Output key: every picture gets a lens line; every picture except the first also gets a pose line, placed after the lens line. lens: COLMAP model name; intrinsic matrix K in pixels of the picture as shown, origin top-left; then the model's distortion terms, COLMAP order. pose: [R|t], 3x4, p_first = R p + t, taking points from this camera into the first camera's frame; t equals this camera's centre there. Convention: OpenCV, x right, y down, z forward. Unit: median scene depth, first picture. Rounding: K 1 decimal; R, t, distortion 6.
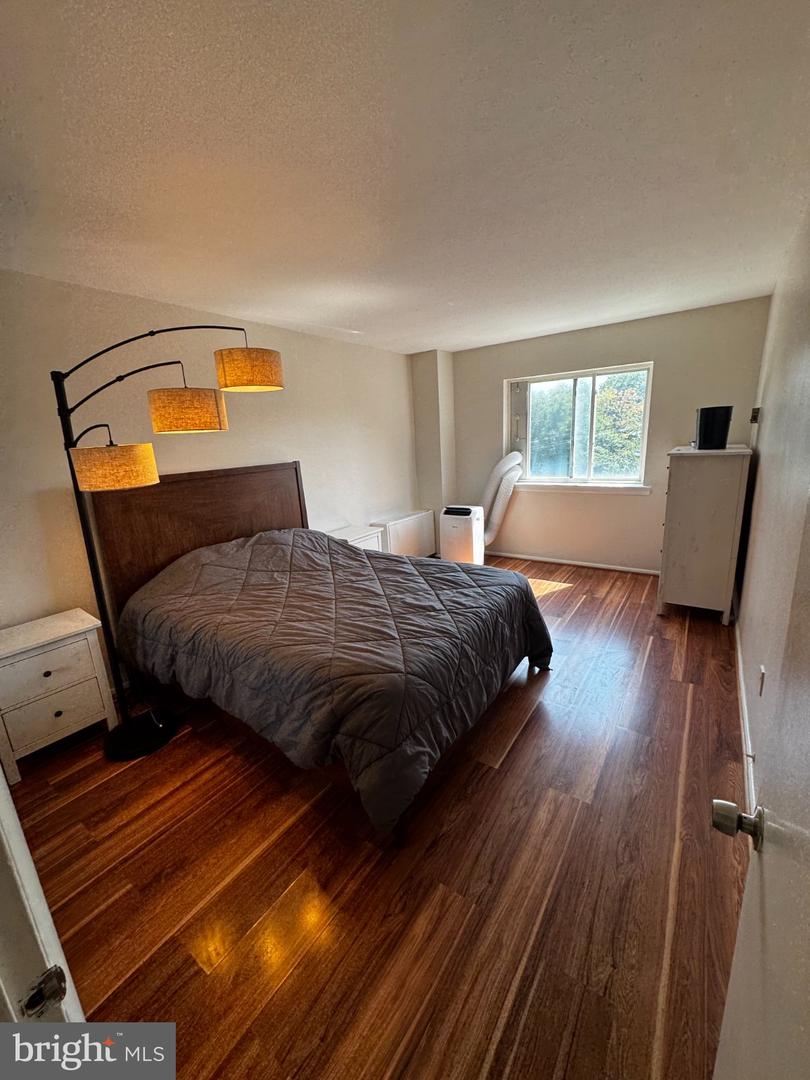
lens RADIAL K [[429.4, 0, 406.3], [0, 429.4, 539.3], [0, 0, 1]] dist [0.002776, -0.001609]
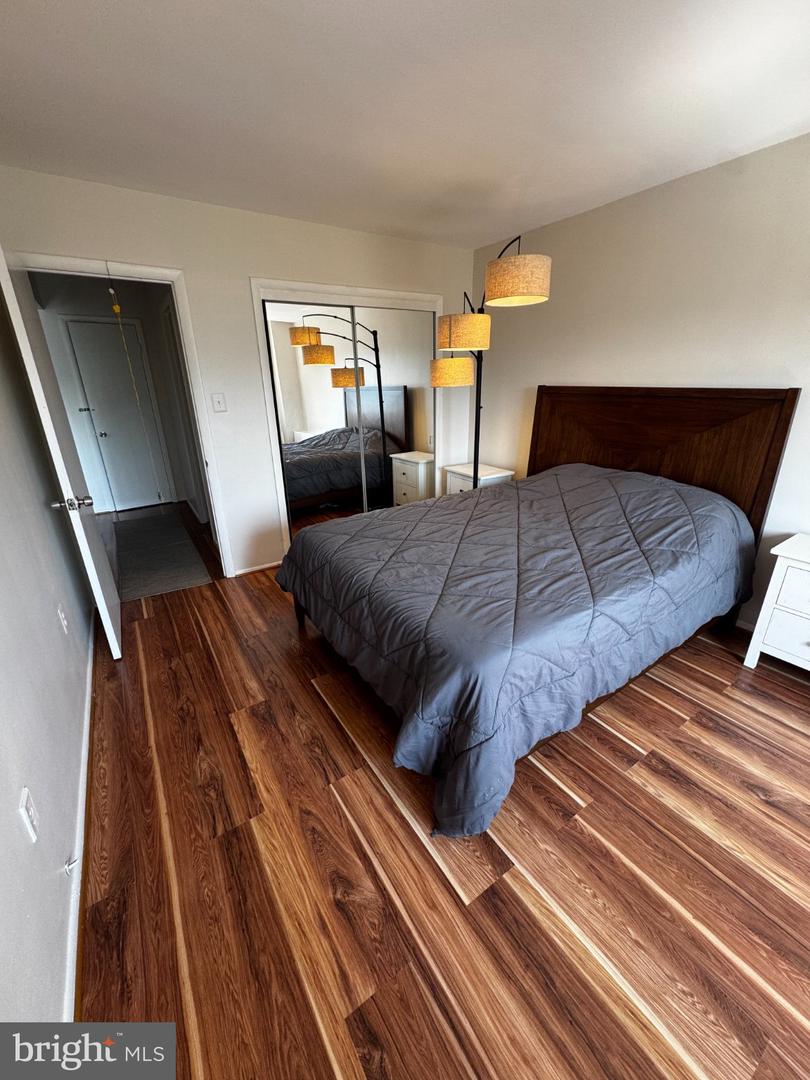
lens RADIAL K [[429.4, 0, 408.3], [0, 429.4, 542.8], [0, 0, 1]] dist [0.002776, -0.001609]
pose [[-0.367718, 0.389367, -0.844498, 1.000952], [-0.183283, 0.859965, 0.476306, -0.371762], [0.911697, 0.329928, -0.244861, 1.515464]]
